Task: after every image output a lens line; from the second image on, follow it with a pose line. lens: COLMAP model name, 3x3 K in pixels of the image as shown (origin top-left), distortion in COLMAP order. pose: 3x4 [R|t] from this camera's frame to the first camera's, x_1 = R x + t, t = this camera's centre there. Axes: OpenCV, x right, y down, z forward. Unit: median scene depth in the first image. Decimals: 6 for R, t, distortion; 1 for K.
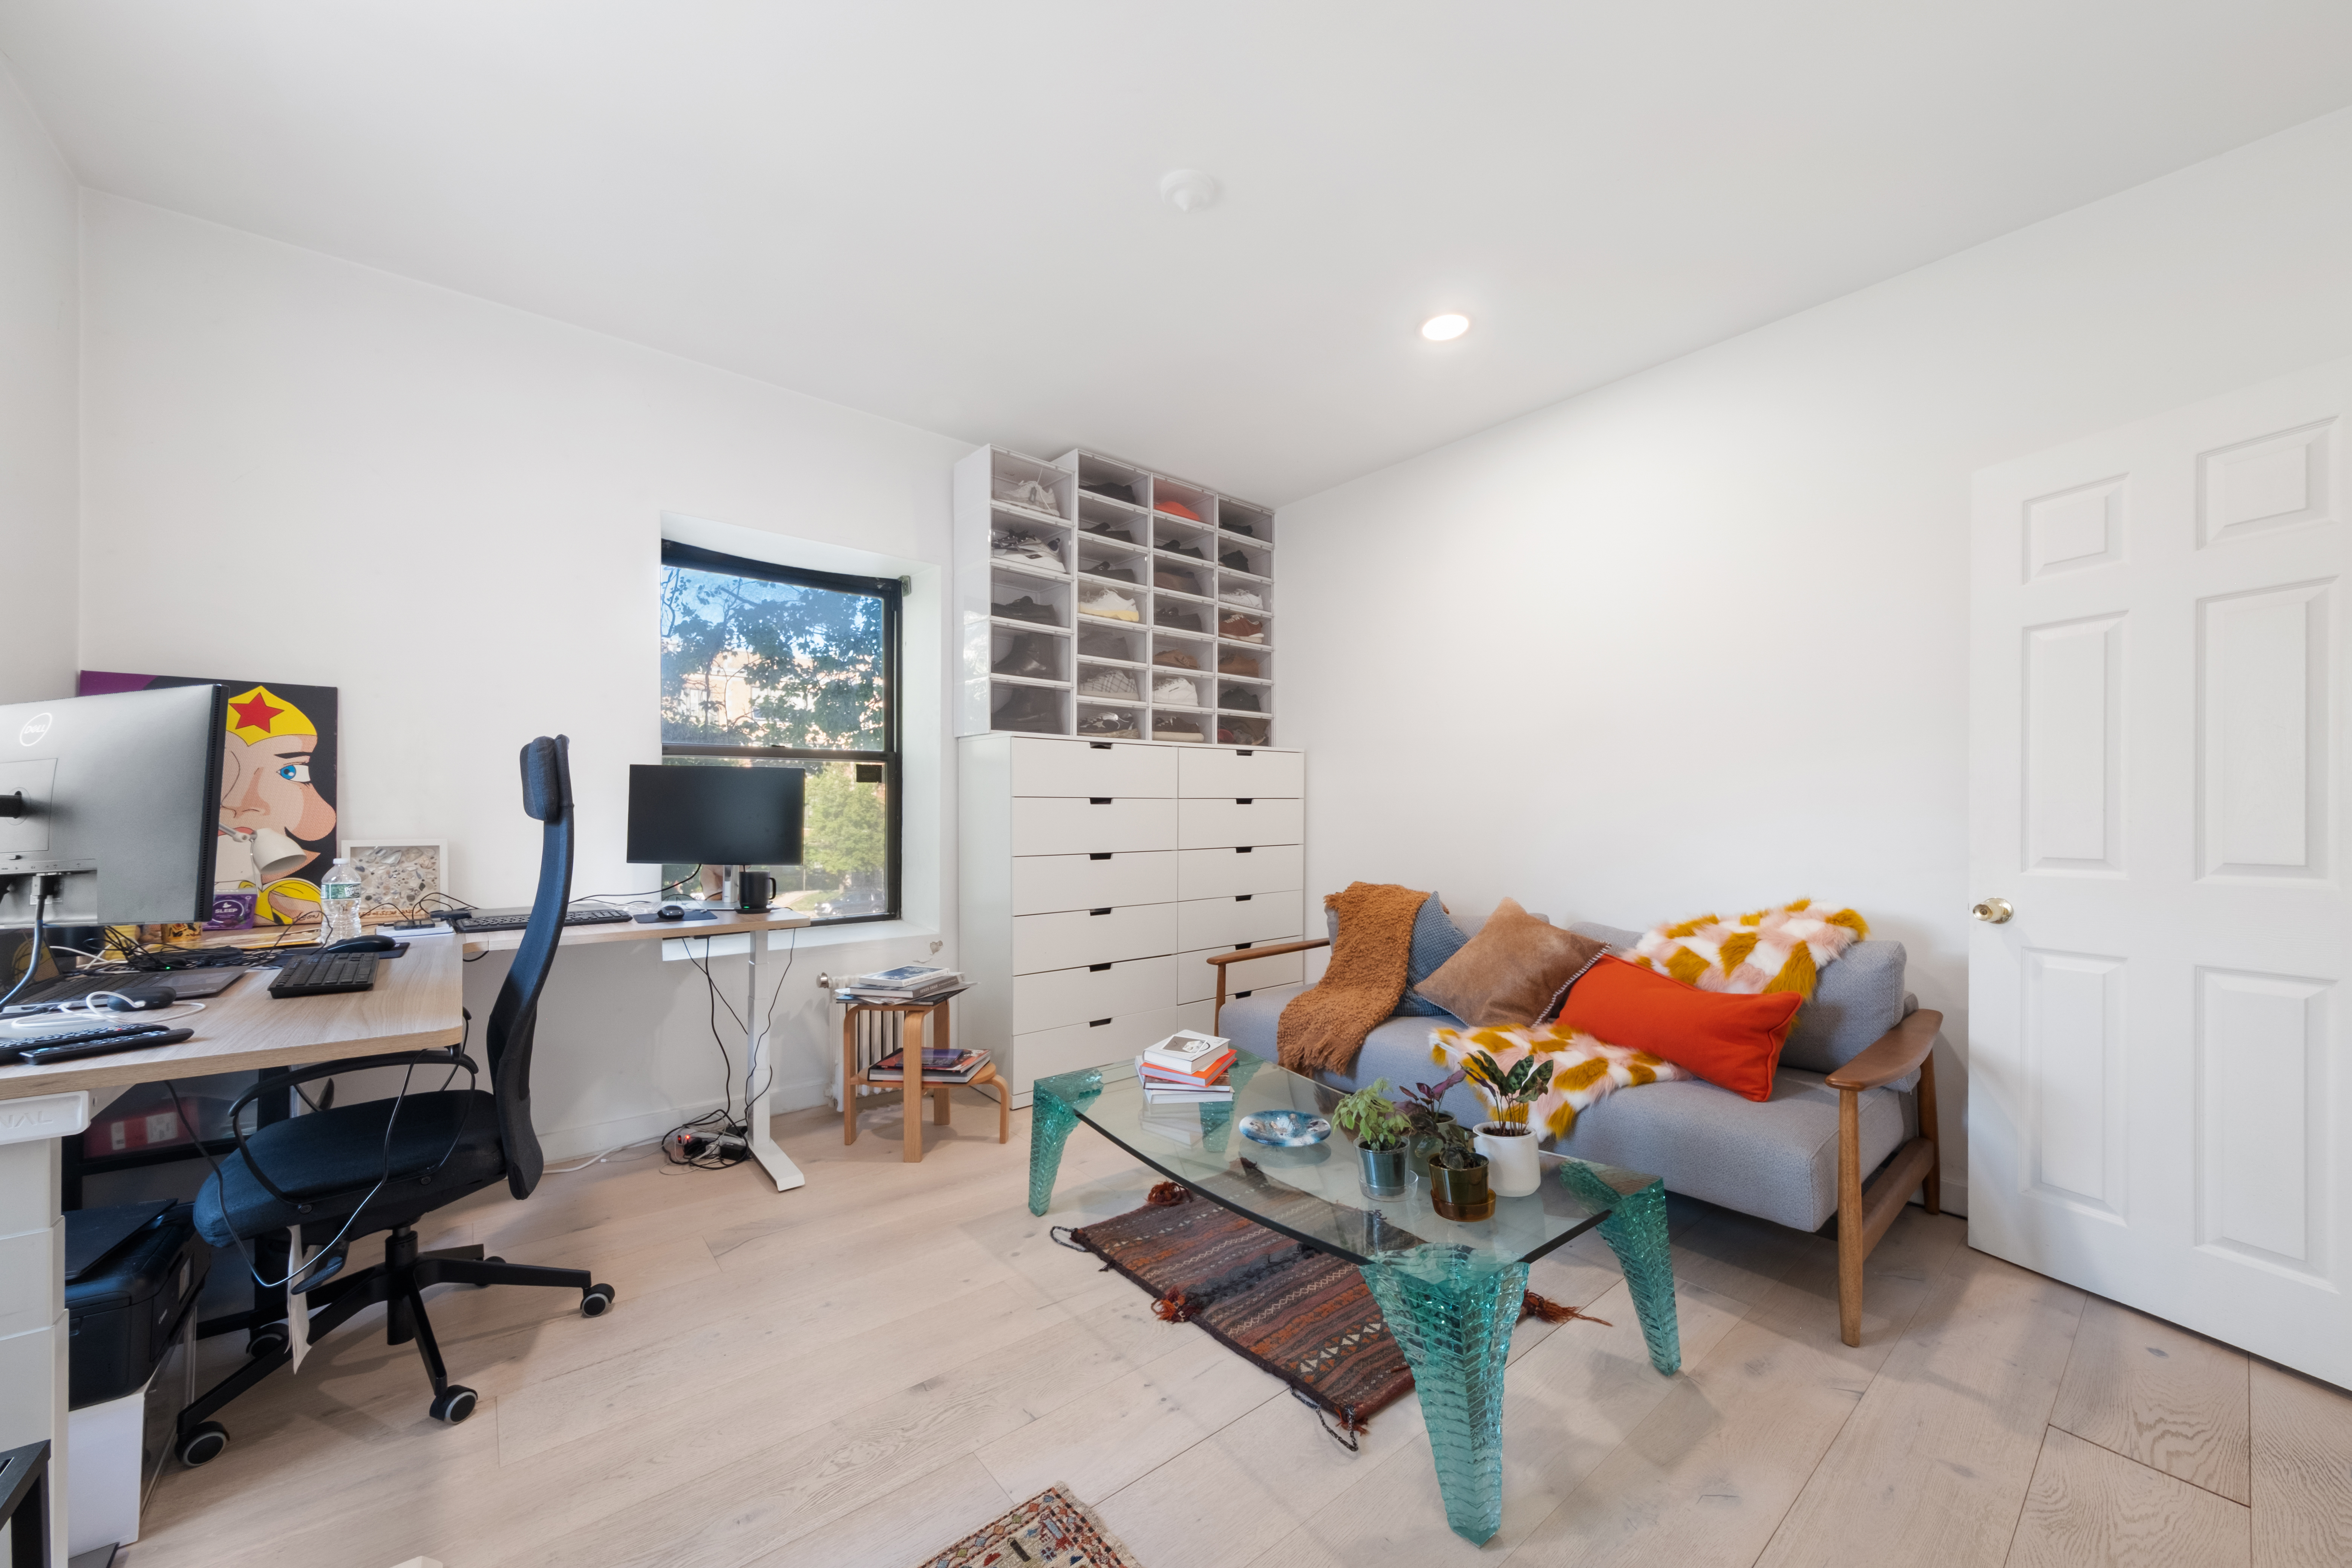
lens RADIAL K [[861.5, 0, 1176.2], [0, 861.5, 820.8], [0, 0, 1]] dist [0.000526, 0.000027]
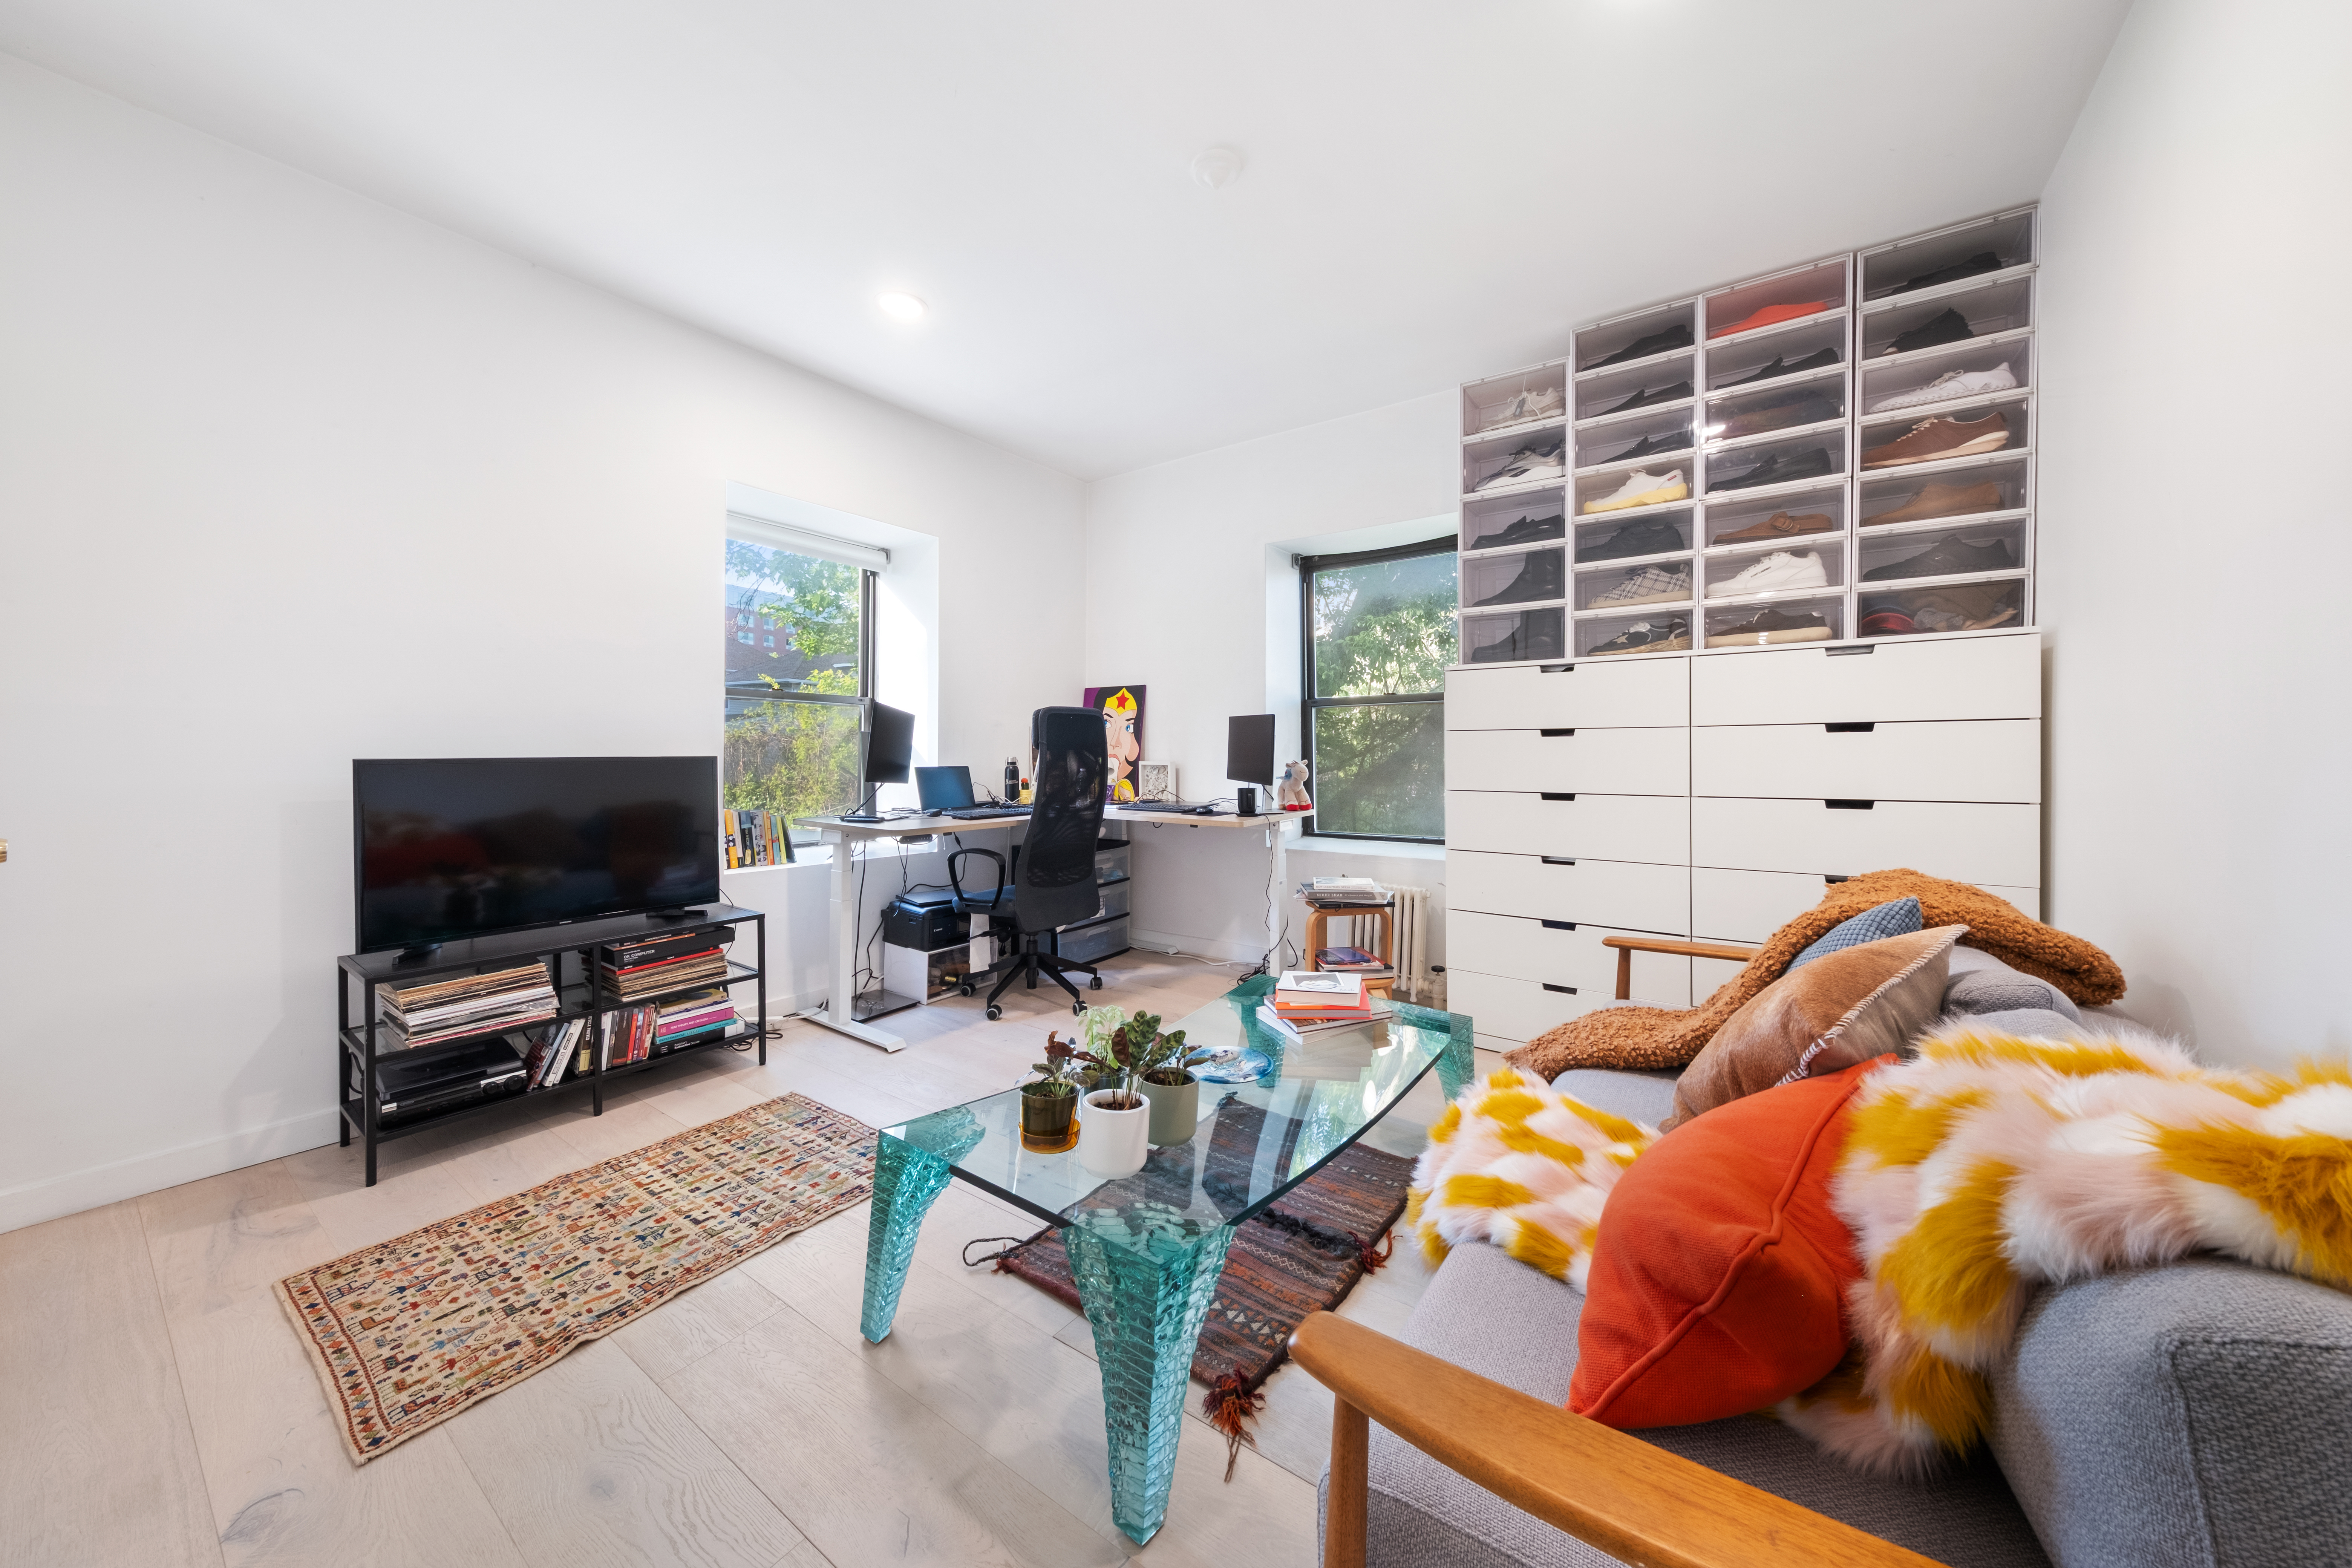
lens RADIAL K [[809.6, 0, 1175.6], [0, 809.6, 749.9], [0, 0, 1]] dist [-0.000715, -0.000095]
pose [[0.259886, 0.006671, -0.965616, 0.538151], [-0.000188, 0.999976, 0.006858, -0.010702], [0.965639, -0.001601, 0.259882, 0.372635]]
